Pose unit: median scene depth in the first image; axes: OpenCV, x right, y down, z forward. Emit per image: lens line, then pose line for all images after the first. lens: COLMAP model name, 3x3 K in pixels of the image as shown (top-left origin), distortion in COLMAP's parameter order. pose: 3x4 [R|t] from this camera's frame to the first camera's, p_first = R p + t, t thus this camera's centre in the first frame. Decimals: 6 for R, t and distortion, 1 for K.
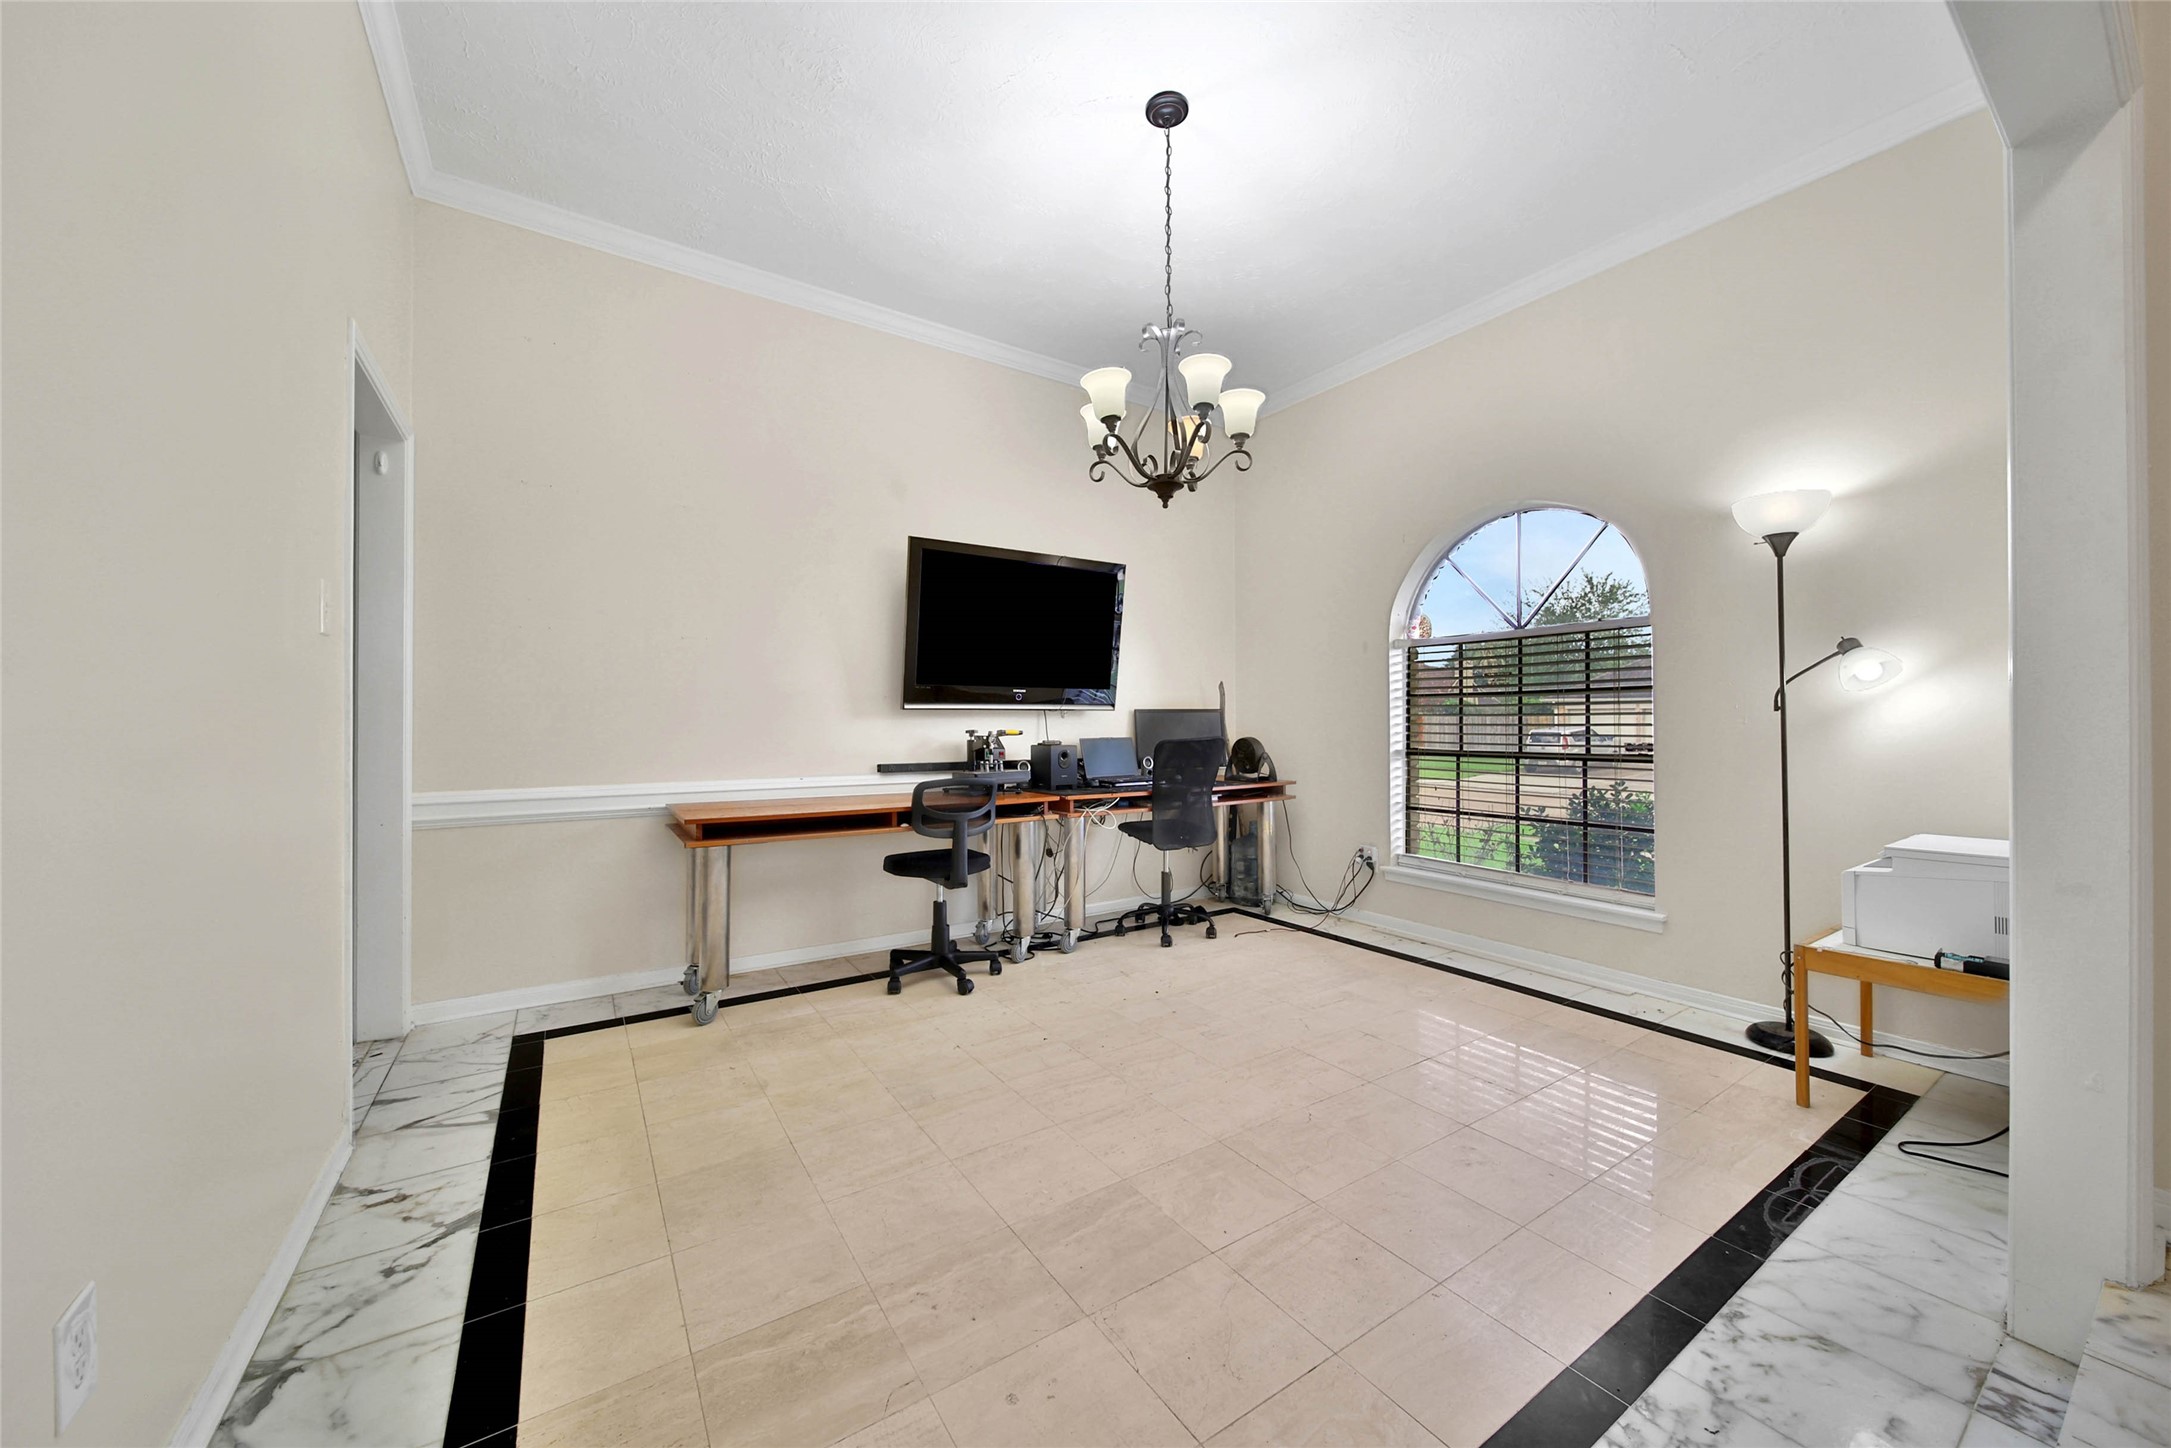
lens RADIAL K [[806.2, 0, 1083.9], [0, 806.2, 717.7], [0, 0, 1]] dist [0.001661, -0.000133]
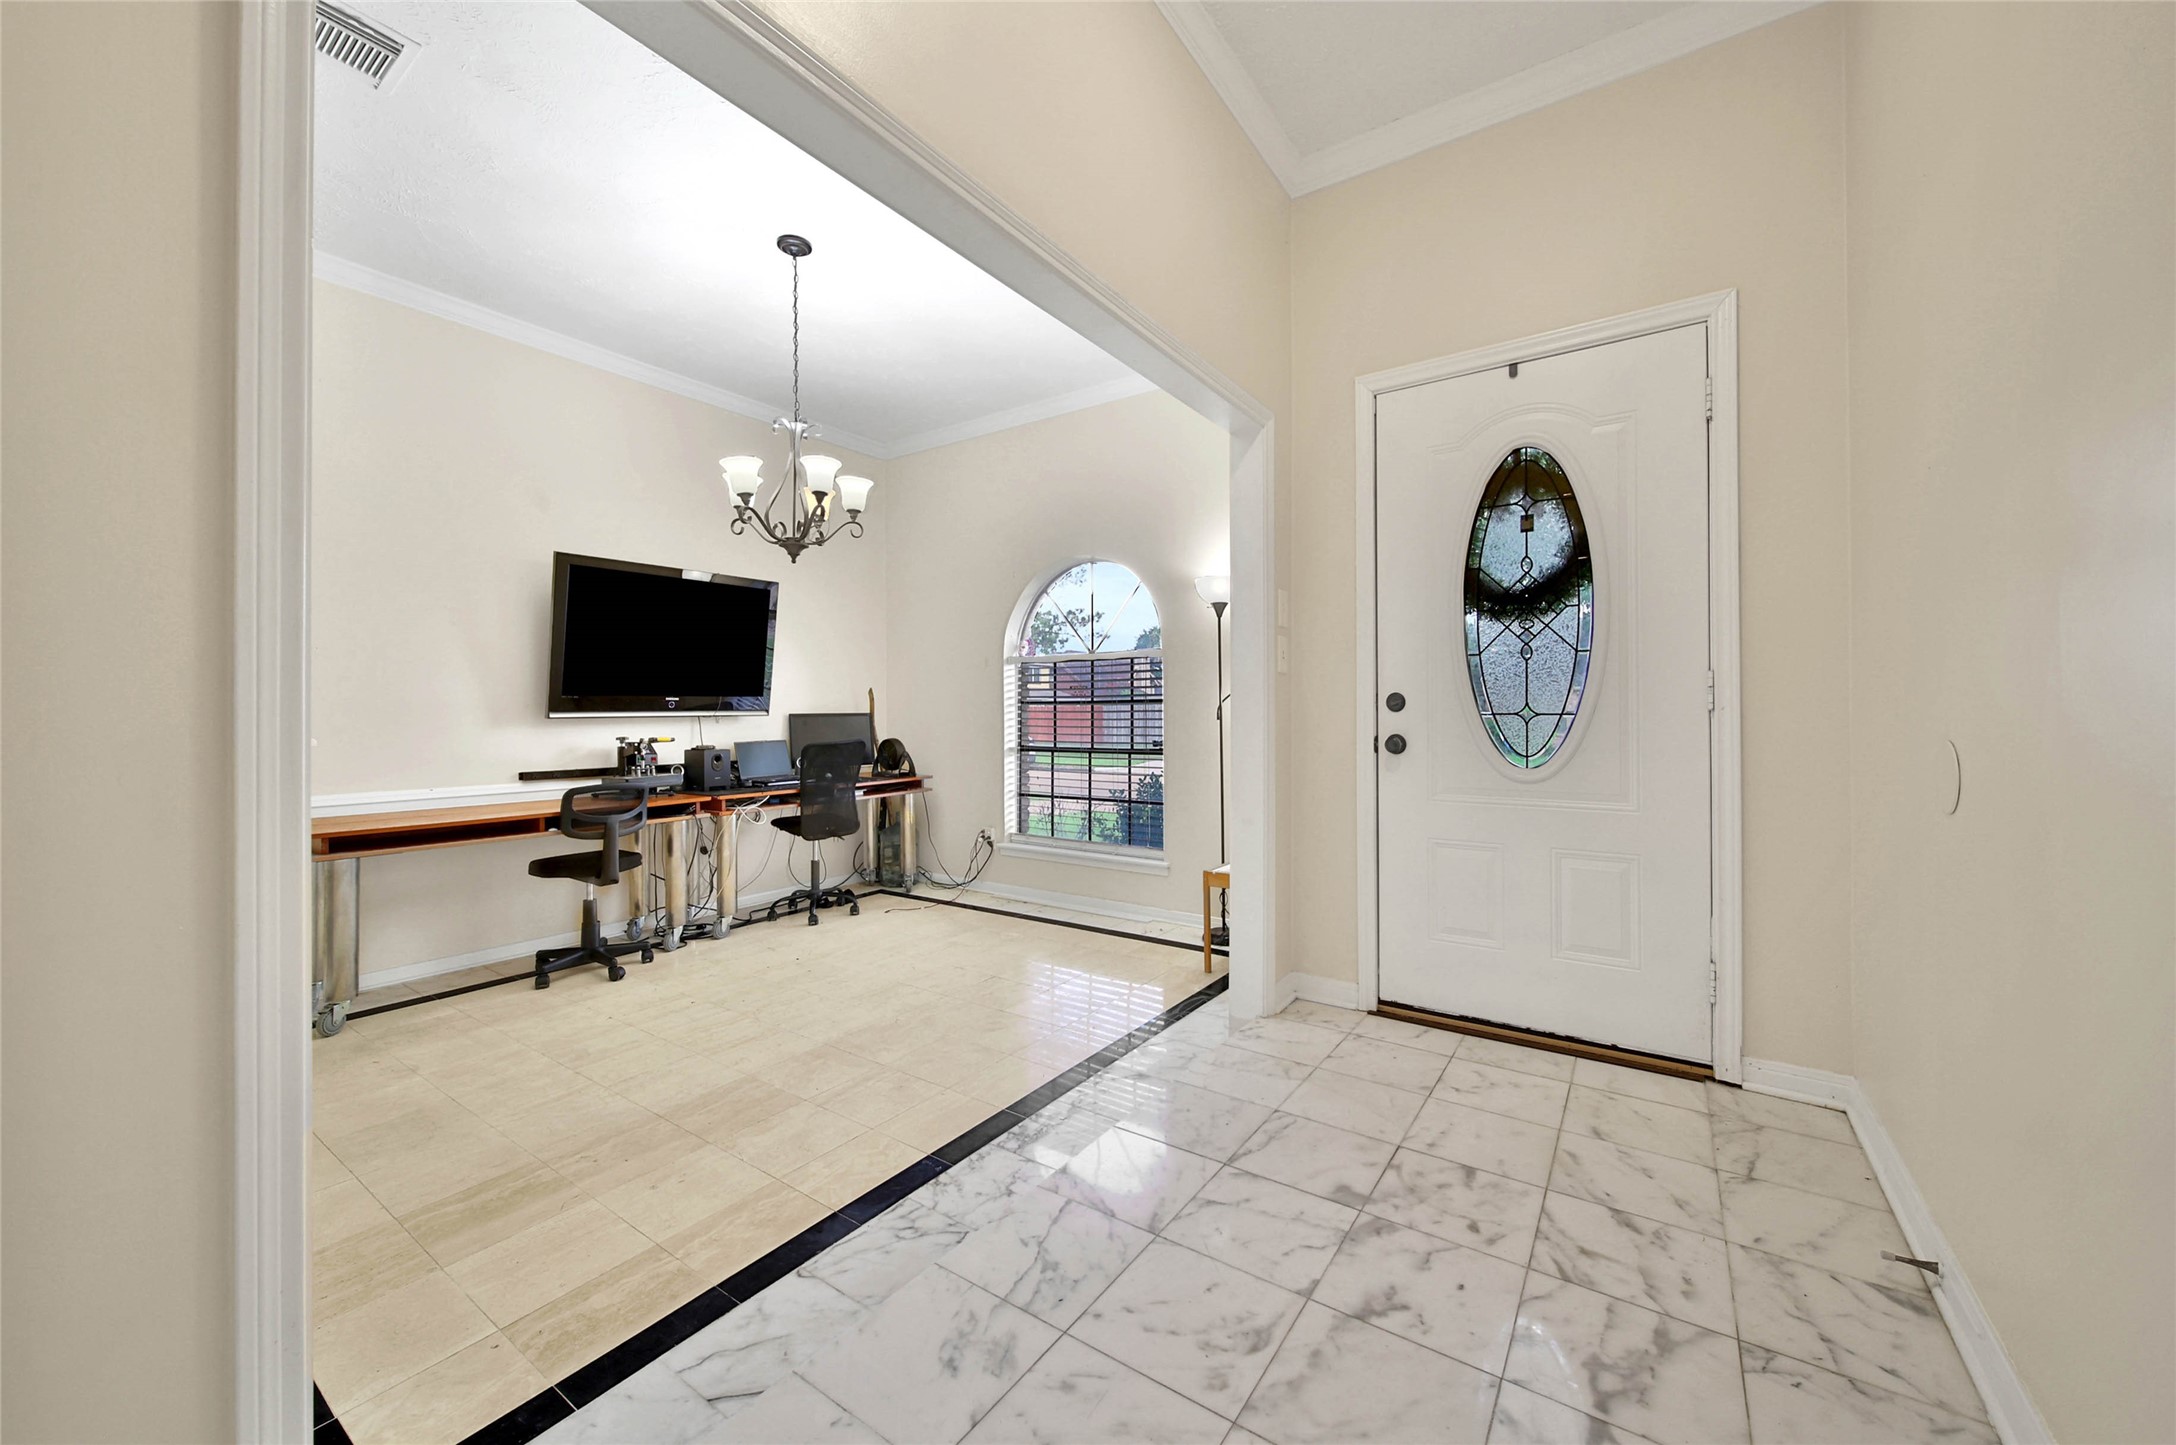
lens RADIAL K [[808.1, 0, 1032.7], [0, 808.1, 703.6], [0, 0, 1]] dist [0.001661, -0.000133]
pose [[0.945358, -0.003510, 0.326015, 0.029486], [0.007011, 0.999930, -0.009566, -0.019049], [-0.325959, 0.011329, 0.945316, -0.220841]]
